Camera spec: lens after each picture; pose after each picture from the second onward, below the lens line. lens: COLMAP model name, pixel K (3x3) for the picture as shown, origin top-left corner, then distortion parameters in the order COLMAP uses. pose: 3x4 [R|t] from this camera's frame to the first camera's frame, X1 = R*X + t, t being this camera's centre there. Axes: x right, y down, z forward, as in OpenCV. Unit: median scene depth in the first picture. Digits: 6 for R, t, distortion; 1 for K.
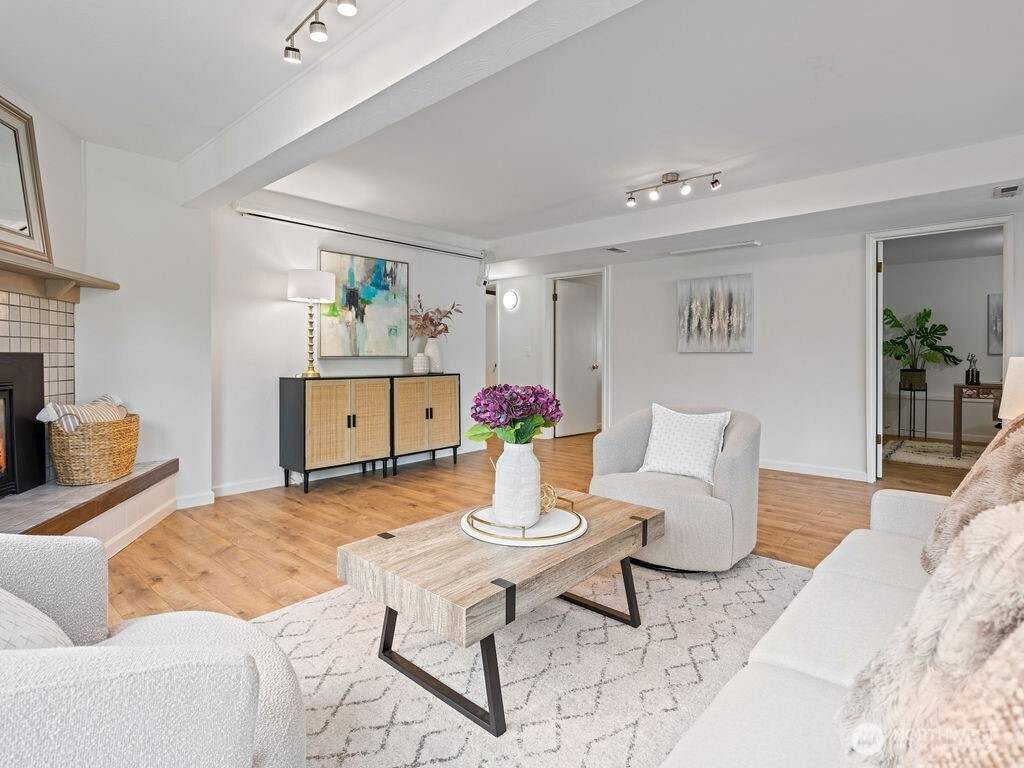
lens RADIAL K [[522.8, 0, 512.1], [0, 522.8, 354.9], [0, 0, 1]] dist [-0.011074, 0.005320]
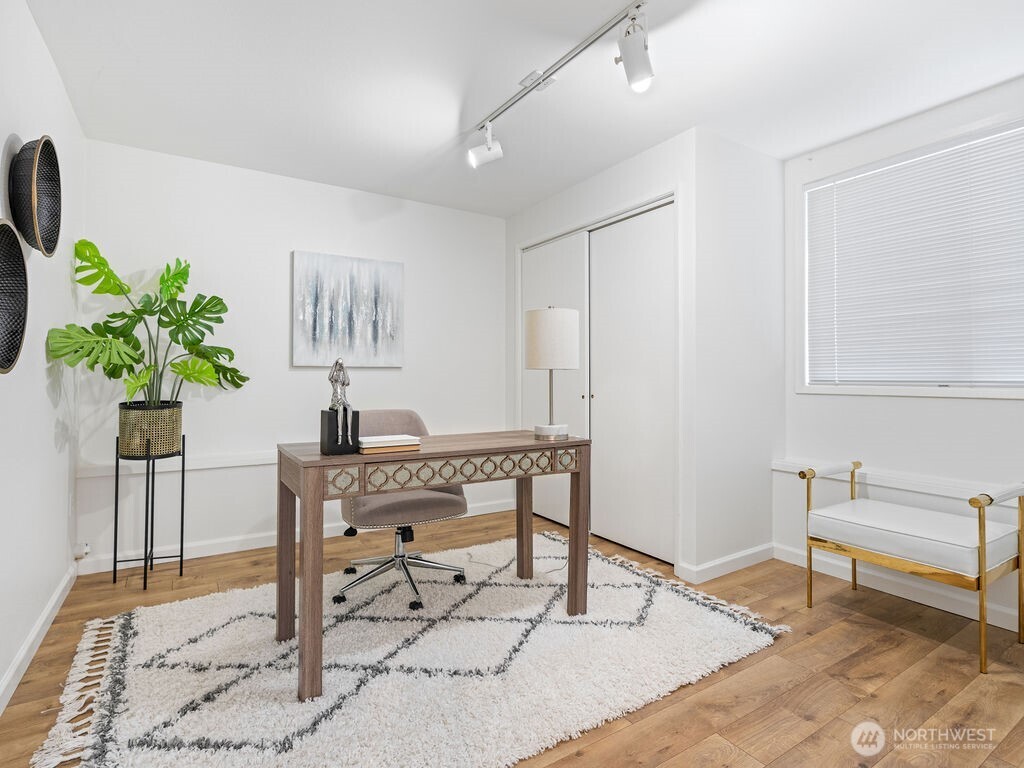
lens RADIAL K [[522.8, 0, 516.5], [0, 522.8, 375.3], [0, 0, 1]] dist [-0.011074, 0.005320]
pose [[0.268089, 0.003138, 0.963389, 0.462972], [-0.007451, 0.999972, -0.001184, 0.005984], [-0.963365, -0.006861, 0.268105, 0.626262]]
